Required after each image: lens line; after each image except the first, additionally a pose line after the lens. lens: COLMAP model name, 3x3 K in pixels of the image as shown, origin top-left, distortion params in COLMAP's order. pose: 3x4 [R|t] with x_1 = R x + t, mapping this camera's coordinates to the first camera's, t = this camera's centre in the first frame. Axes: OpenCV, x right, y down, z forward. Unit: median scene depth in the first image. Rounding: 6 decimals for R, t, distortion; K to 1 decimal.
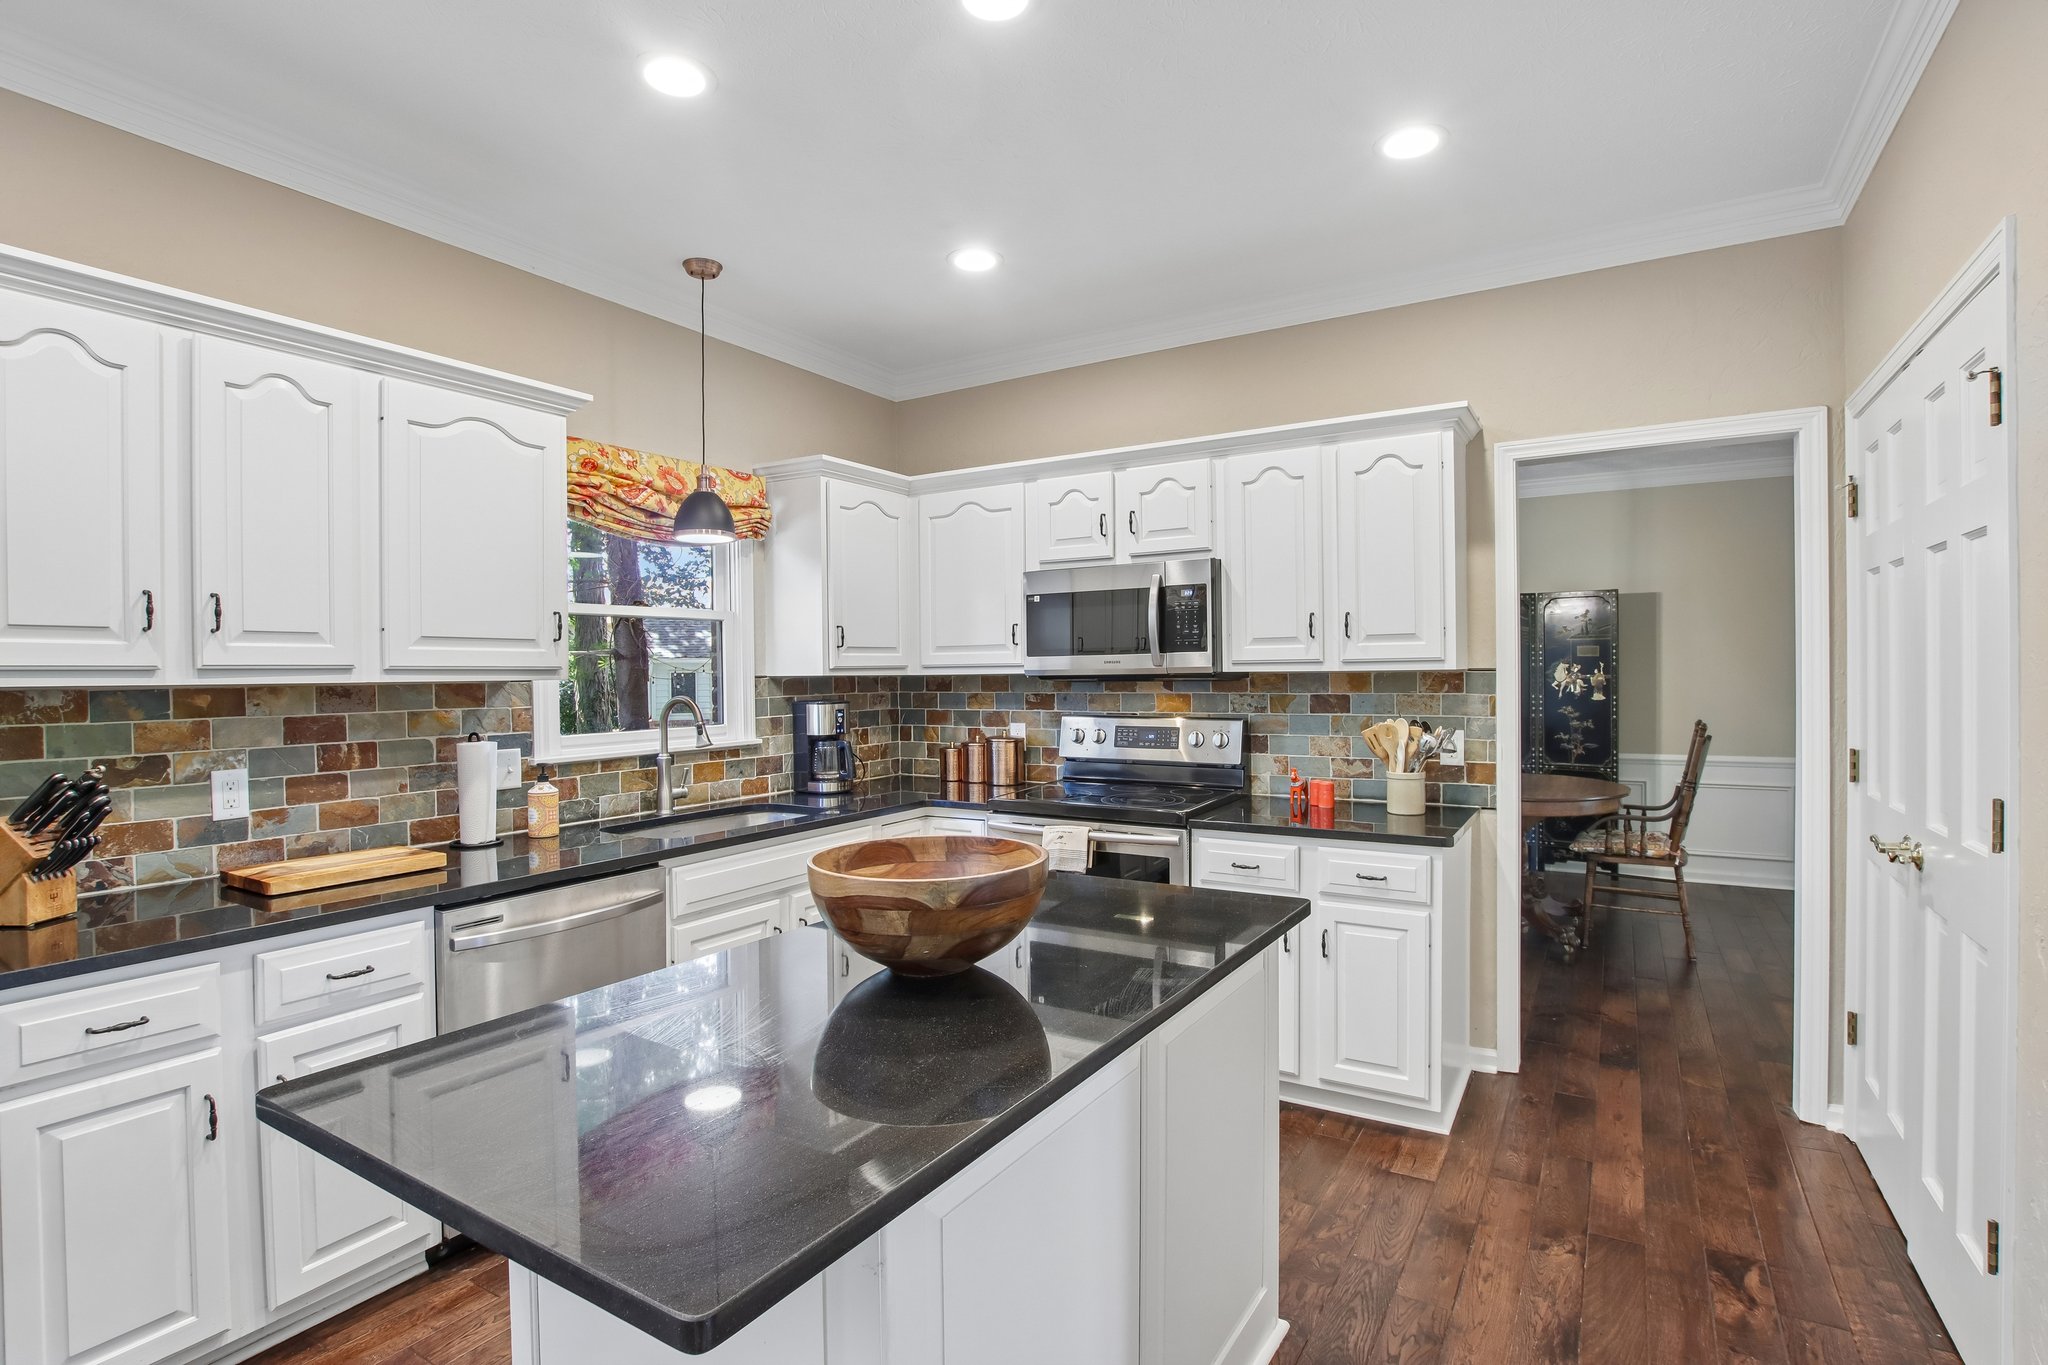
lens RADIAL K [[960.9, 0, 1028.2], [0, 960.9, 678.5], [0, 0, 1]] dist [-0.036140, 0.004653]
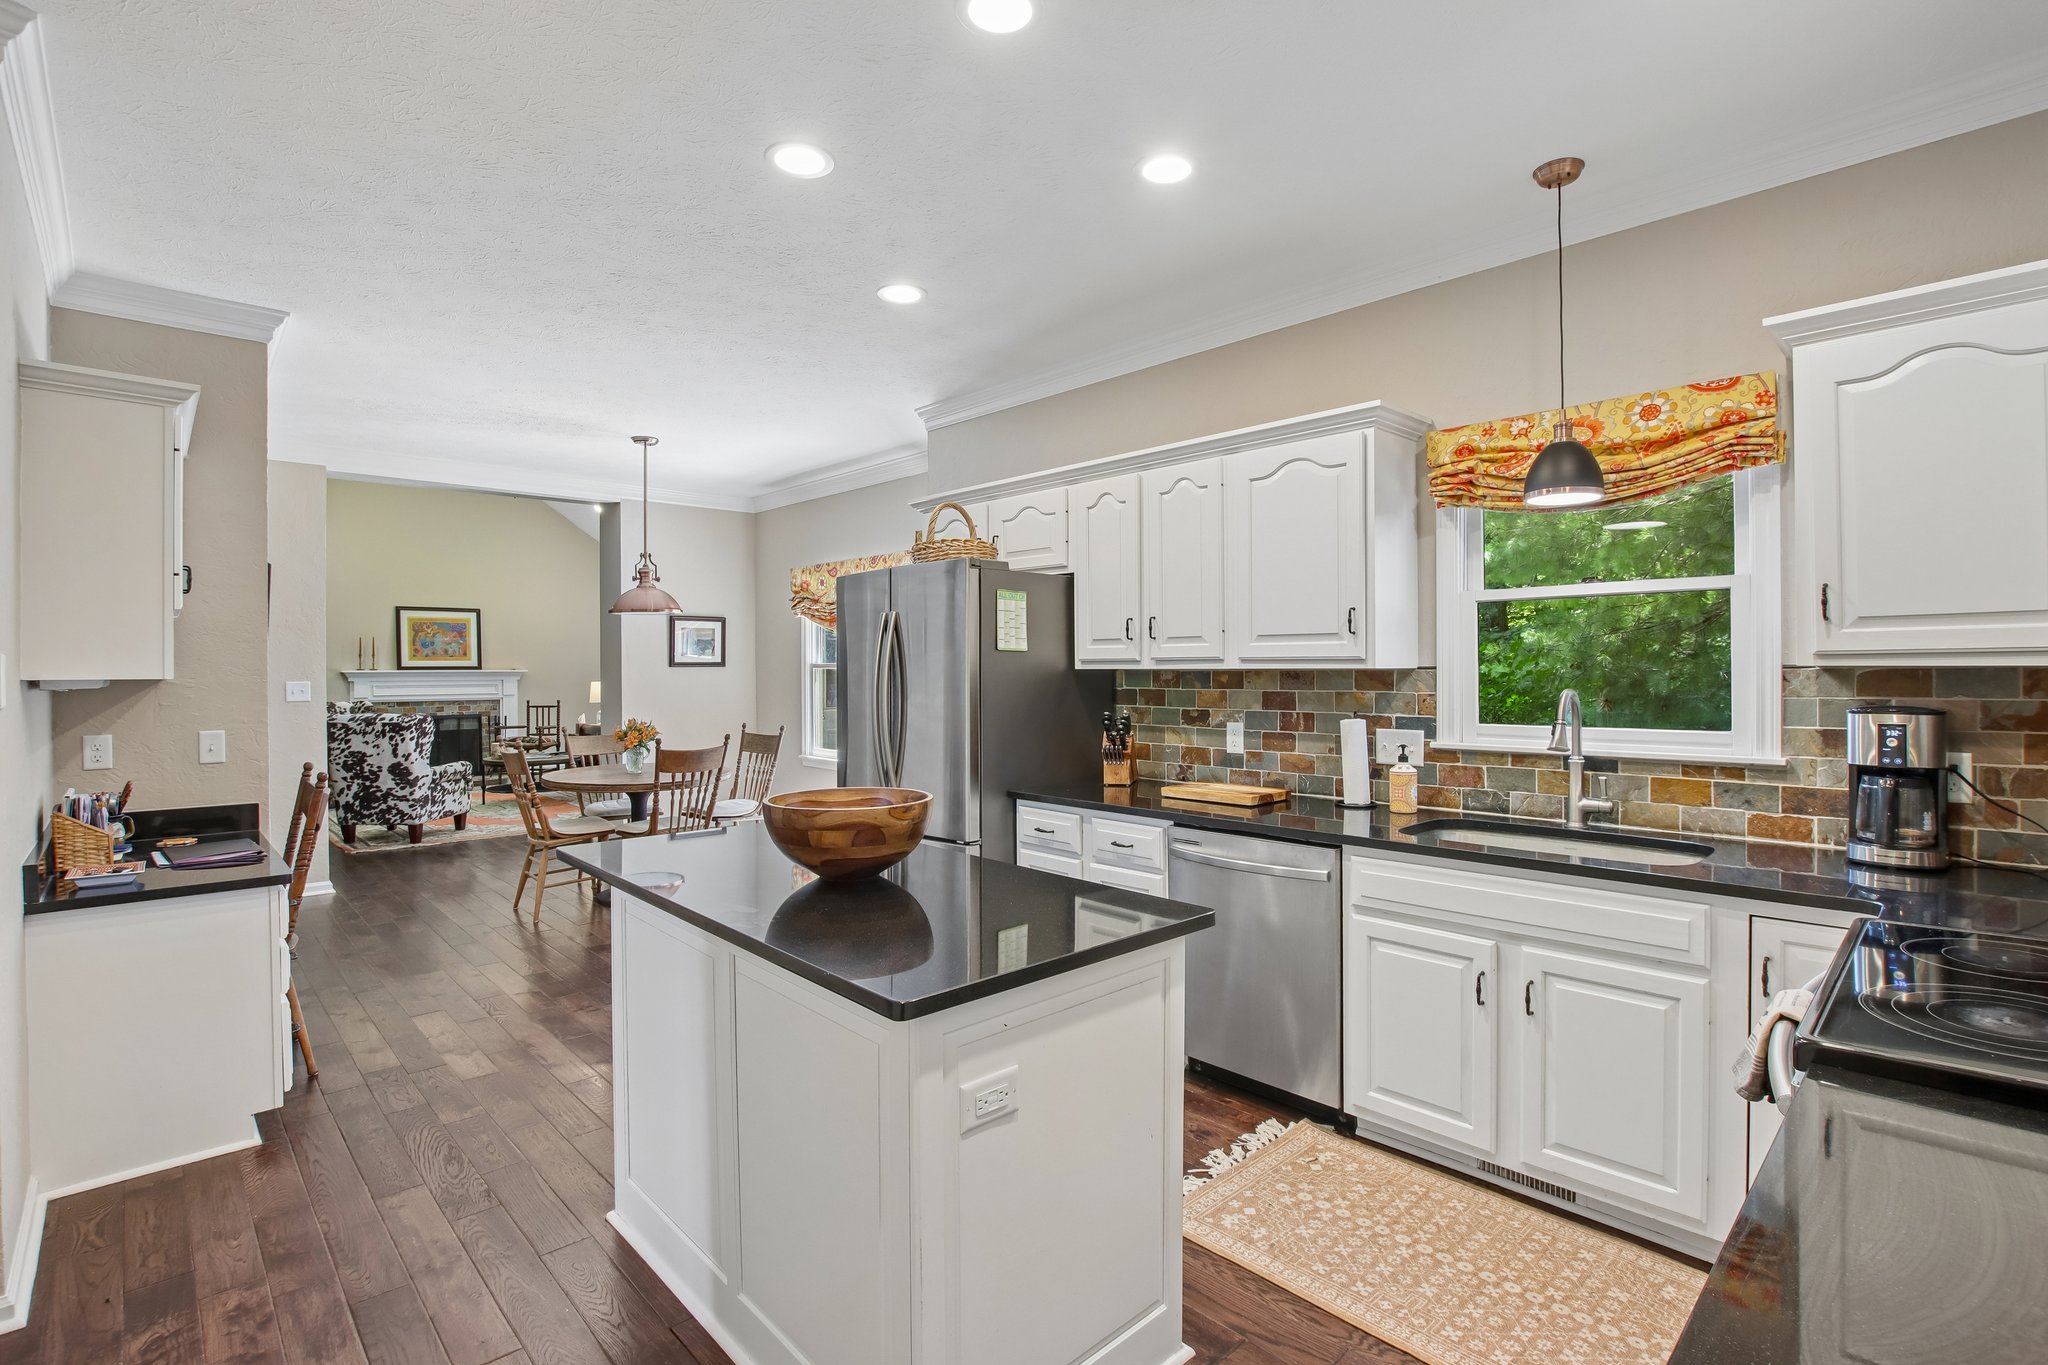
lens RADIAL K [[960.9, 0, 1034.0], [0, 960.9, 667.7], [0, 0, 1]] dist [-0.036140, 0.004653]
pose [[-0.248398, 0.012196, -0.968581, 0.658365], [0.001301, 0.999924, 0.012257, -0.012919], [0.968657, 0.001784, -0.248395, 0.878512]]
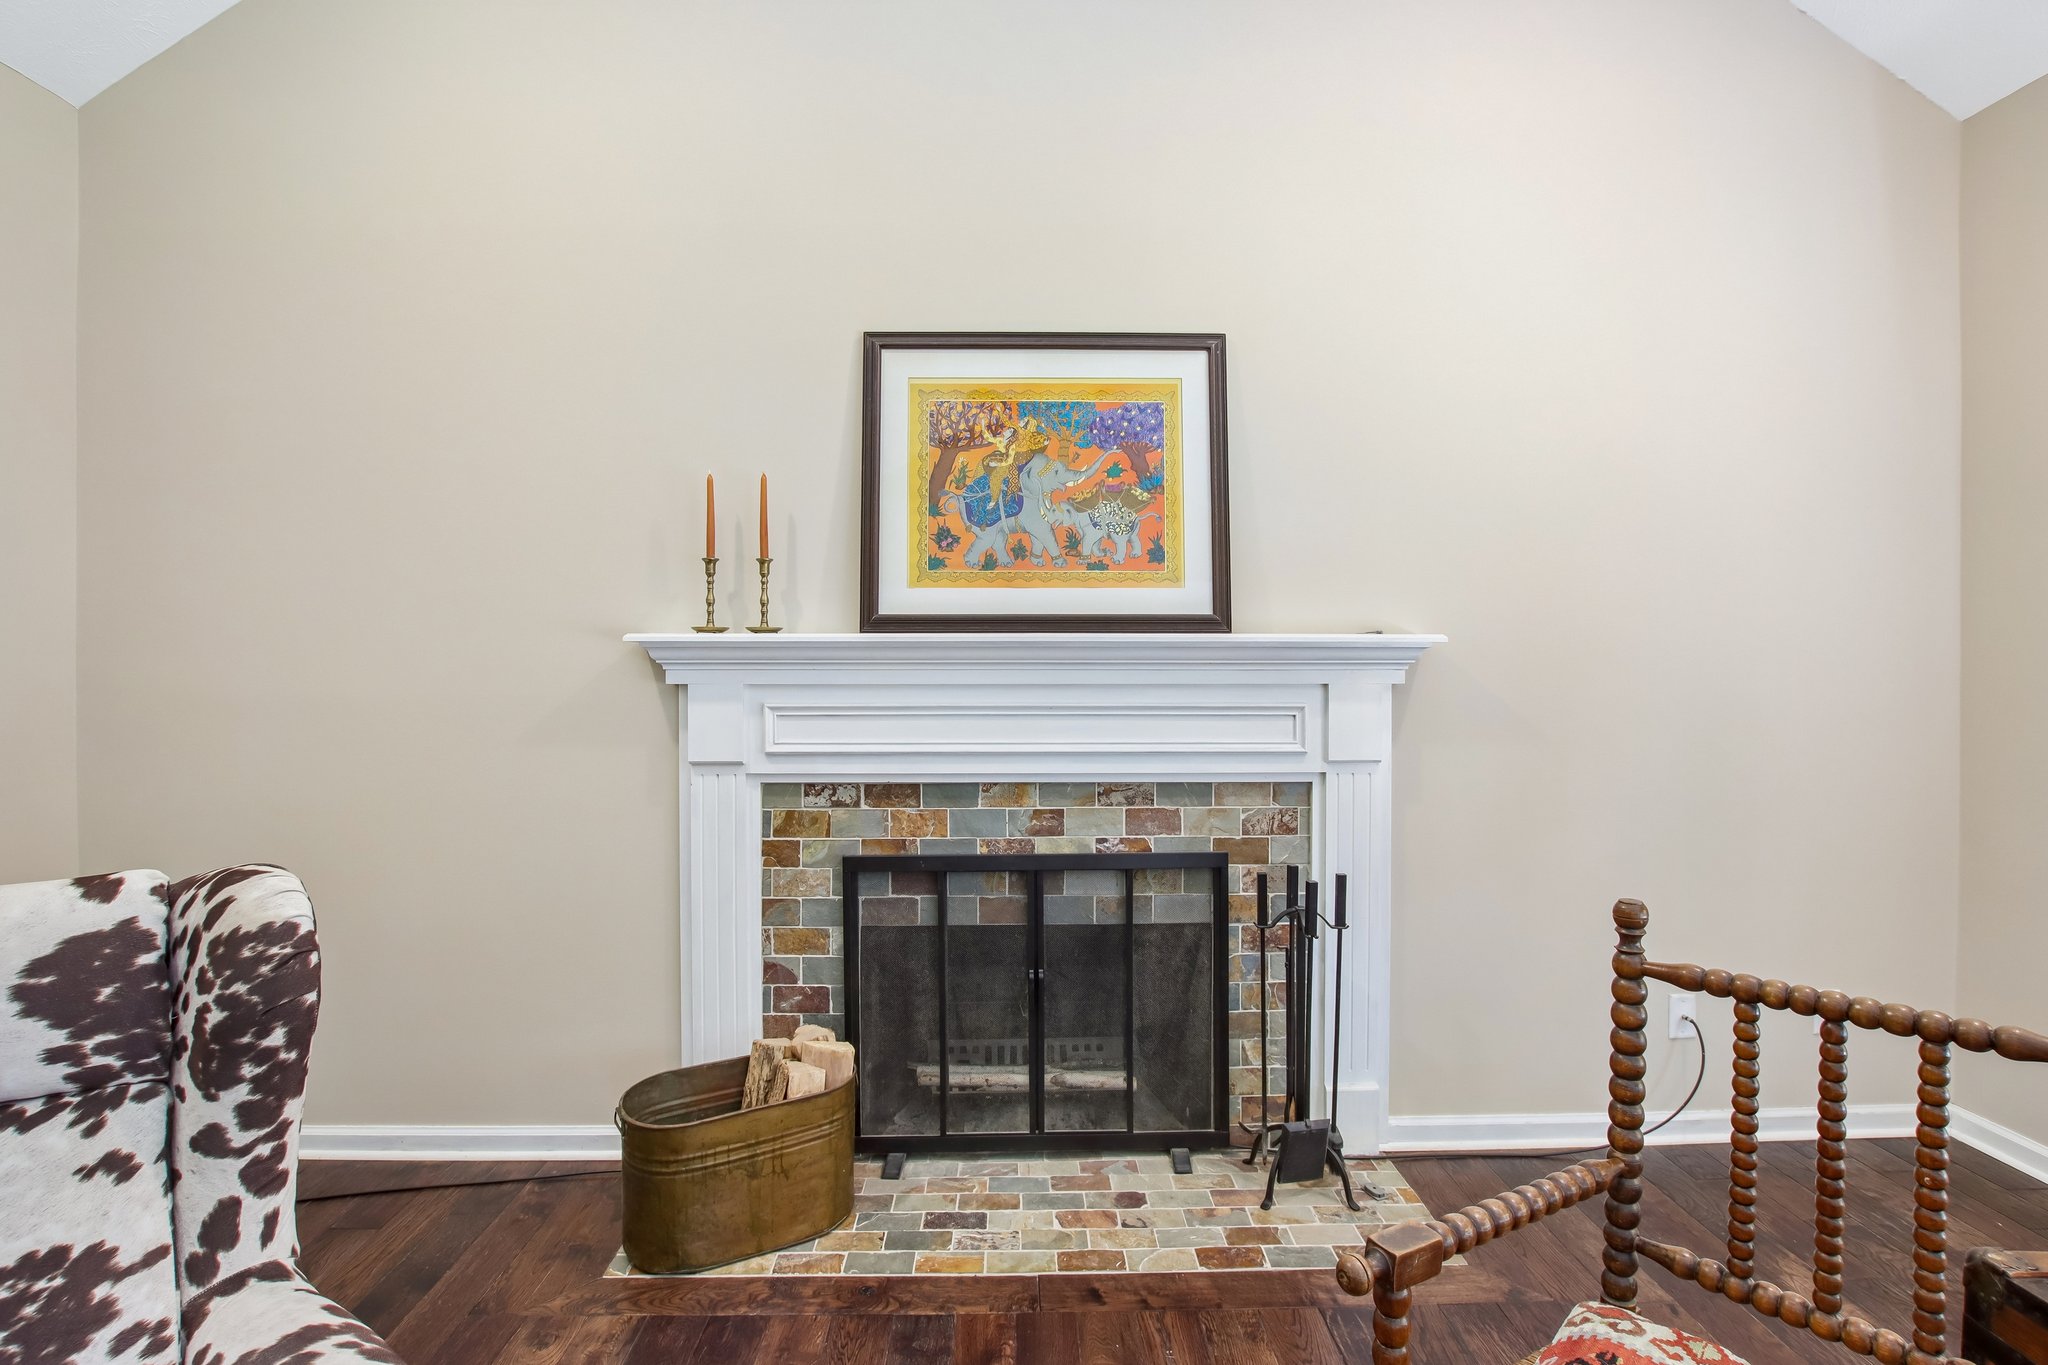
lens RADIAL K [[960.9, 0, 1031.1], [0, 960.9, 665.5], [0, 0, 1]] dist [-0.036140, 0.004653]
pose [[-0.836731, 0.011045, -0.547503, -2.163341], [0.005291, 0.999913, 0.012085, 0.061499], [0.547589, 0.007215, -0.836716, -1.890365]]
